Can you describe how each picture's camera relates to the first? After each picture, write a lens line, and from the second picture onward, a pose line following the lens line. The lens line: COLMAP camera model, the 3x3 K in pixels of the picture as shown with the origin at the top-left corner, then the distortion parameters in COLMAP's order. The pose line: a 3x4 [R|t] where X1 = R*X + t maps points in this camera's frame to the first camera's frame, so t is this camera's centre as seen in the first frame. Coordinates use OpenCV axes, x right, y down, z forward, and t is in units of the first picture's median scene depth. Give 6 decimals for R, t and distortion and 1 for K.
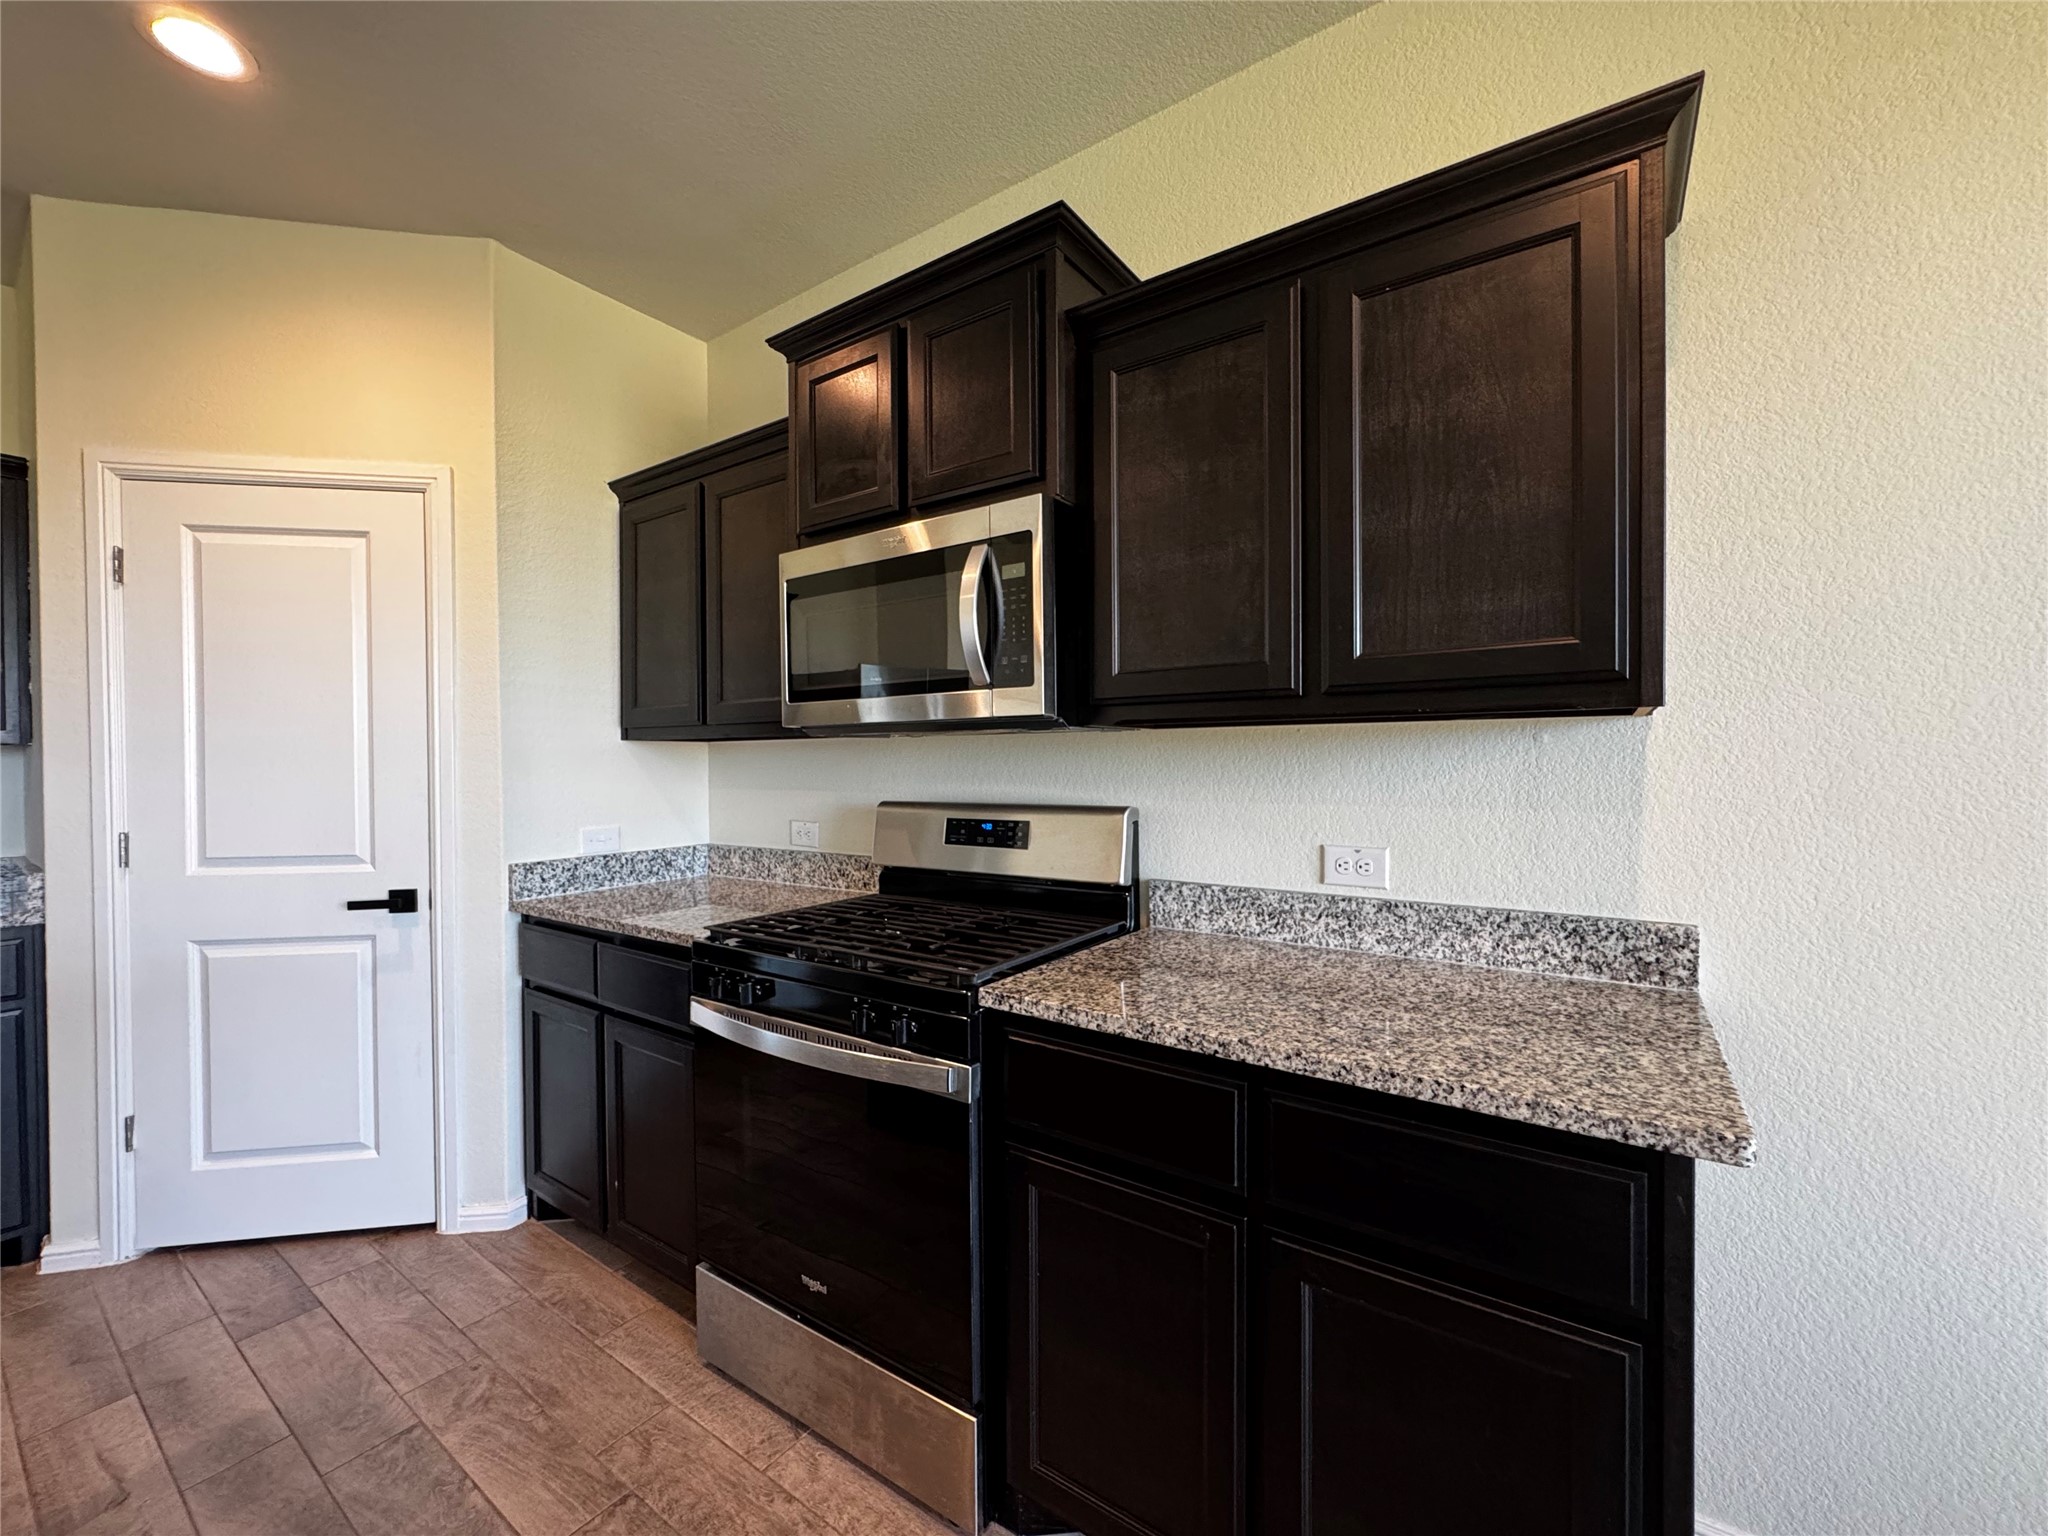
lens RADIAL K [[823.7, 0, 1010.9], [0, 823.7, 769.4], [0, 0, 1]] dist [-0.002341, 0.000028]
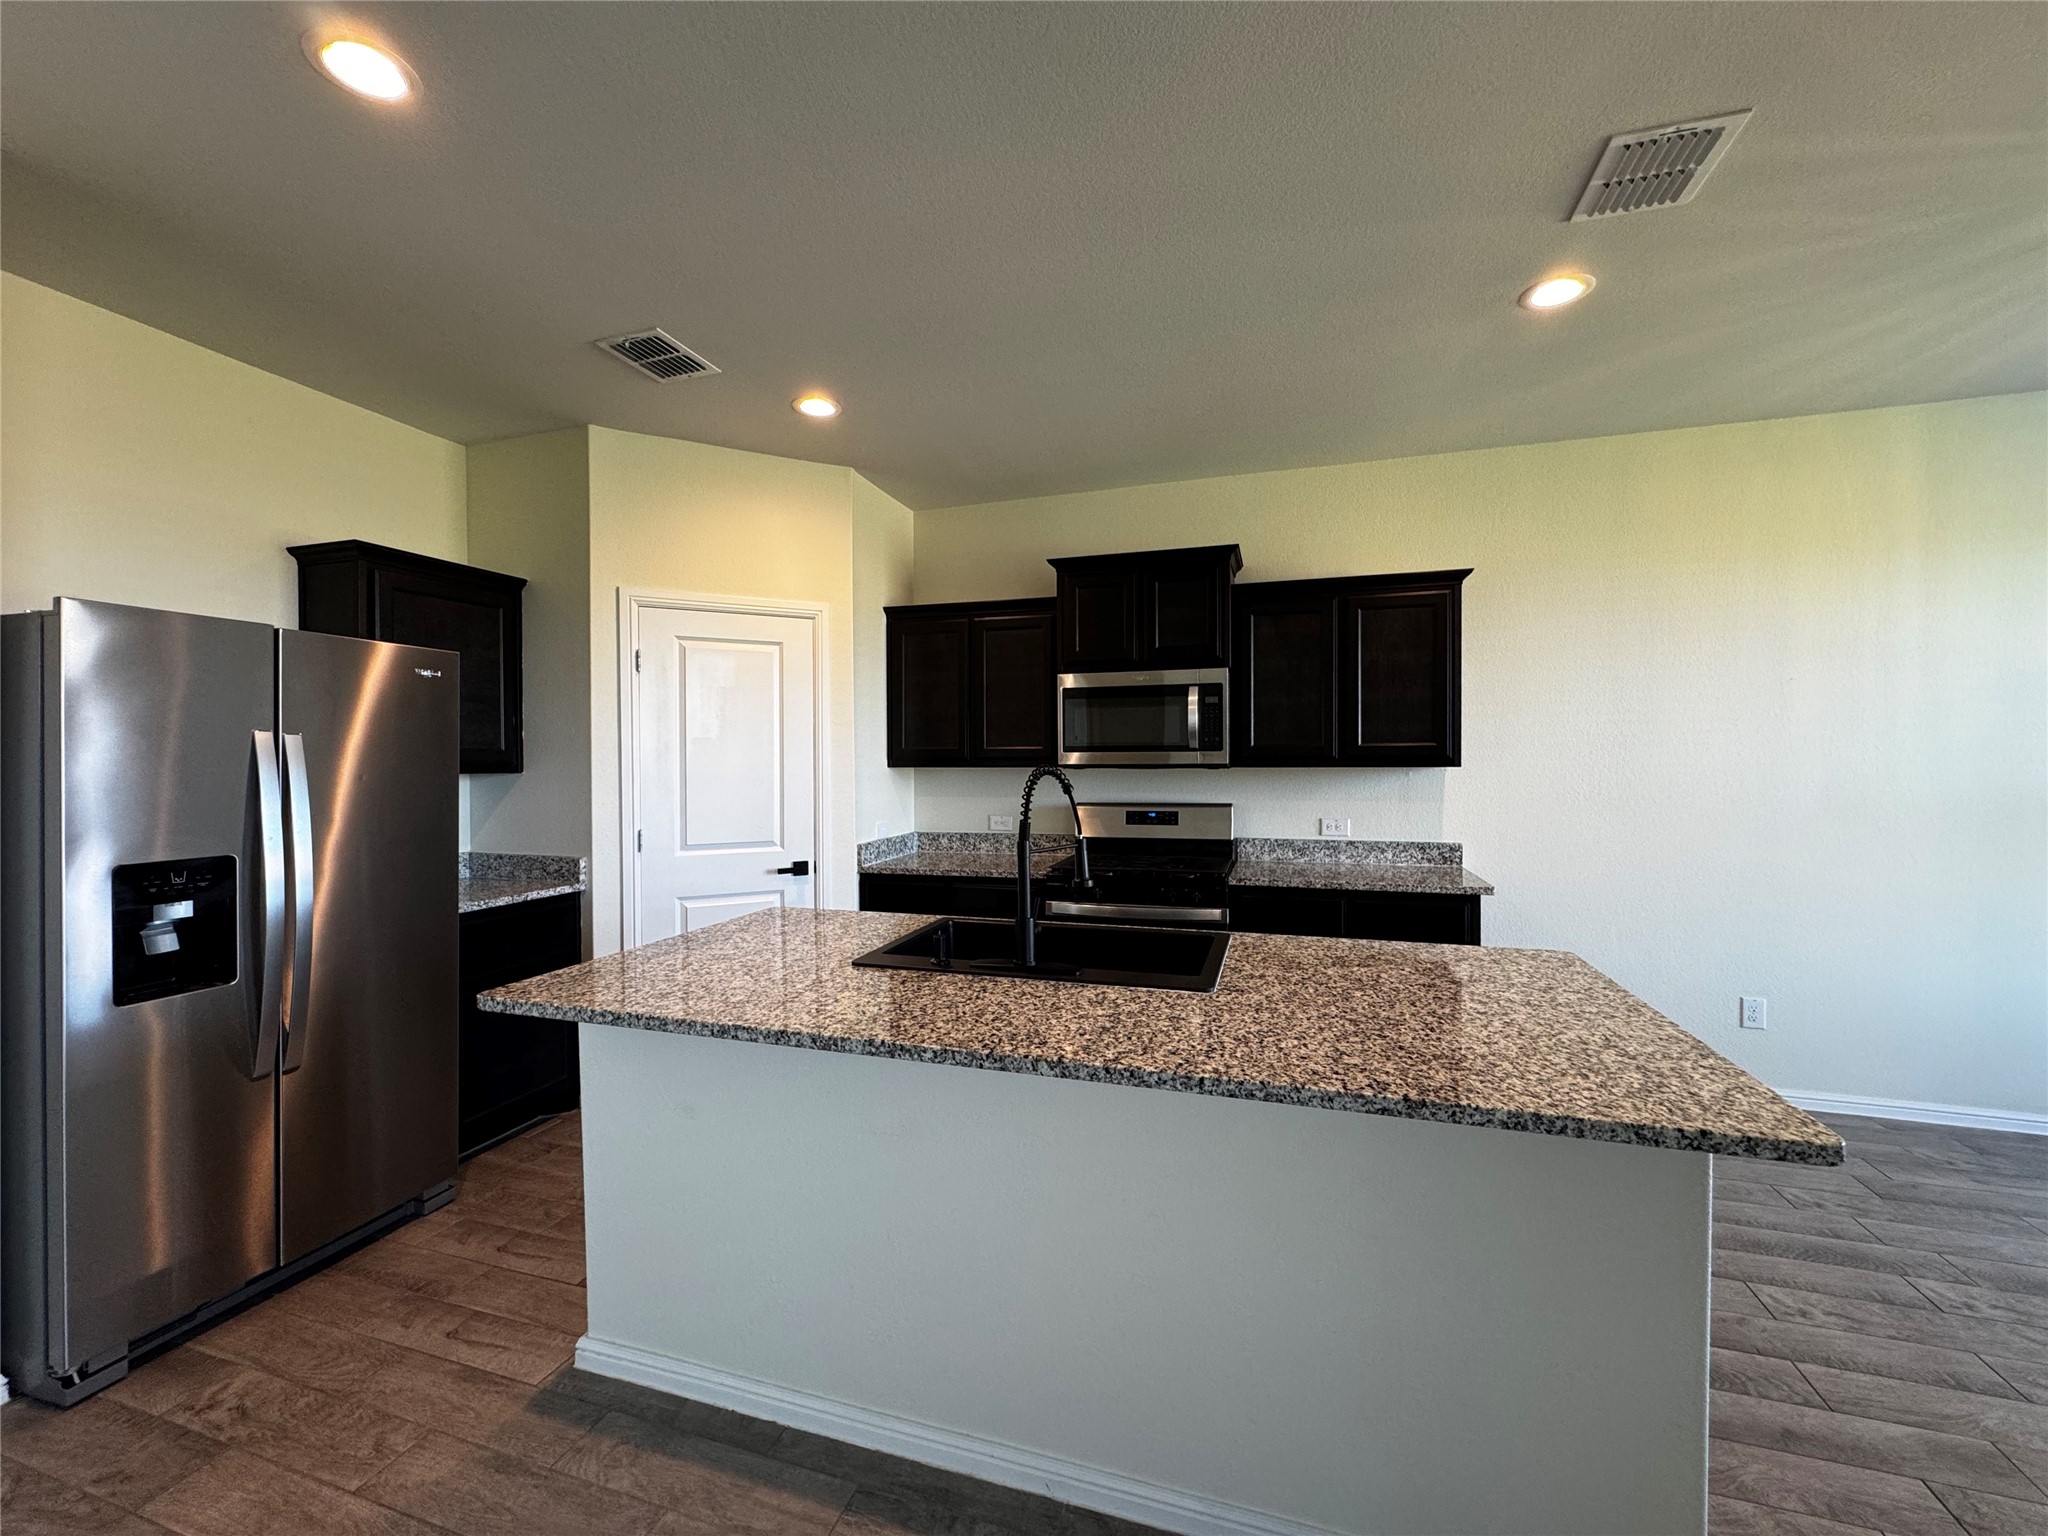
lens RADIAL K [[823.7, 0, 1016.2], [0, 823.7, 768.9], [0, 0, 1]] dist [-0.002341, 0.000028]
pose [[0.955531, -0.002410, 0.294881, -0.954878], [0.002998, 0.999994, -0.001541, -0.039461], [-0.294876, 0.002357, 0.955533, -0.811696]]
